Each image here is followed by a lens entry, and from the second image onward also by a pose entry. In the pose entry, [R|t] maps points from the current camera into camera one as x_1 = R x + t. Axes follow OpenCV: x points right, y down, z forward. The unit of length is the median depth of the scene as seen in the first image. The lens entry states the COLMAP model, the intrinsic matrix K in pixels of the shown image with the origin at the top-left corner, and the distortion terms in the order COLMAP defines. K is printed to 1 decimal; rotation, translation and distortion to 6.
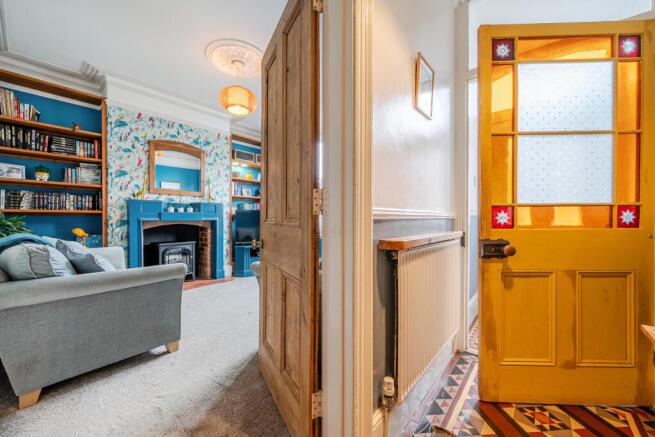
lens RADIAL K [[246.8, 0, 323.6], [0, 246.8, 218.5], [0, 0, 1]] dist [-0.001158, -0.000006]
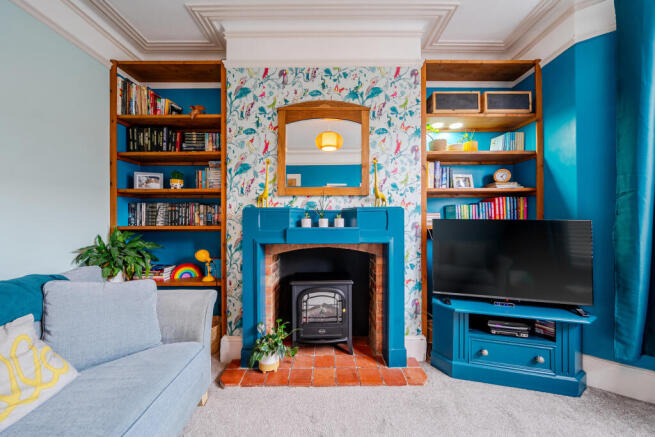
lens RADIAL K [[246.8, 0, 322.6], [0, 246.8, 217.6], [0, 0, 1]] dist [-0.001158, -0.000006]
pose [[0.649985, -0.004122, -0.759935, -0.173576], [0.000767, 0.999988, -0.004768, -0.044931], [0.759946, 0.002516, 0.649981, 0.669910]]
